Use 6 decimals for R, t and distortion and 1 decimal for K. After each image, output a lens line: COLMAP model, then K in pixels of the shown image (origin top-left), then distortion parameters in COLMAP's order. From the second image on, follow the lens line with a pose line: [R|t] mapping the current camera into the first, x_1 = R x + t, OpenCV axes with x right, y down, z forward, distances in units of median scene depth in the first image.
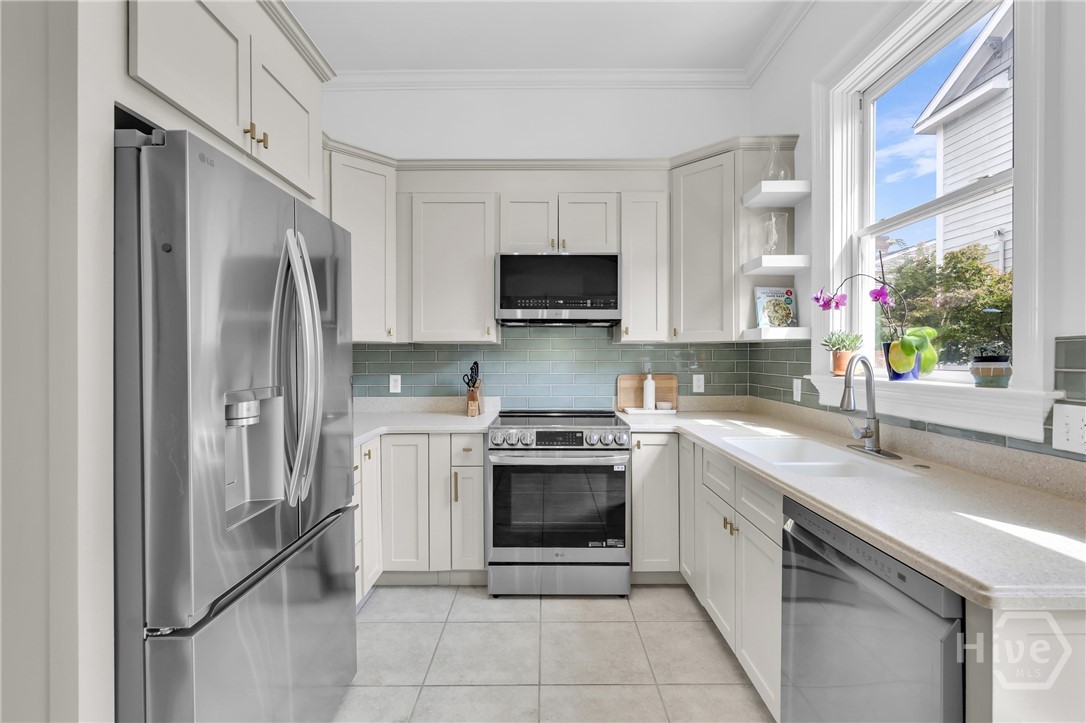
lens RADIAL K [[495.9, 0, 539.6], [0, 495.9, 358.2], [0, 0, 1]] dist [0.001017, 0.000197]
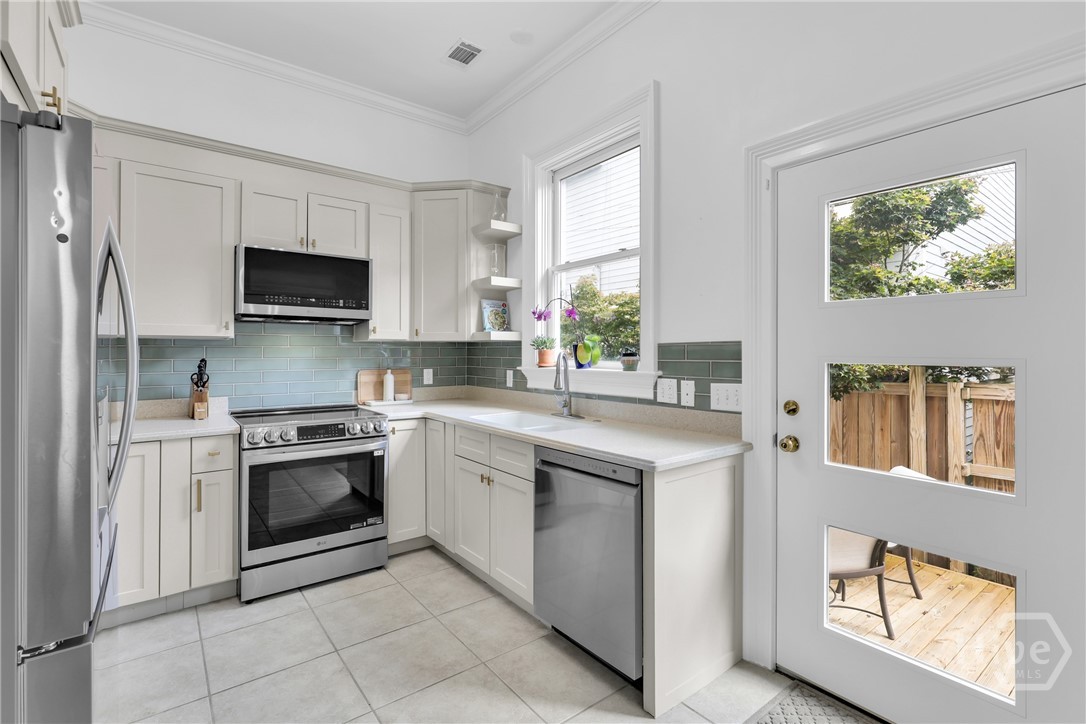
lens RADIAL K [[503.7, 0, 539.8], [0, 503.7, 350.4], [0, 0, 1]] dist [0.001552, 0.000073]
pose [[0.795804, 0.003941, 0.605542, -0.237940], [0.001828, 0.999959, -0.008910, 0.001003], [-0.605552, 0.008197, 0.795763, -0.126493]]
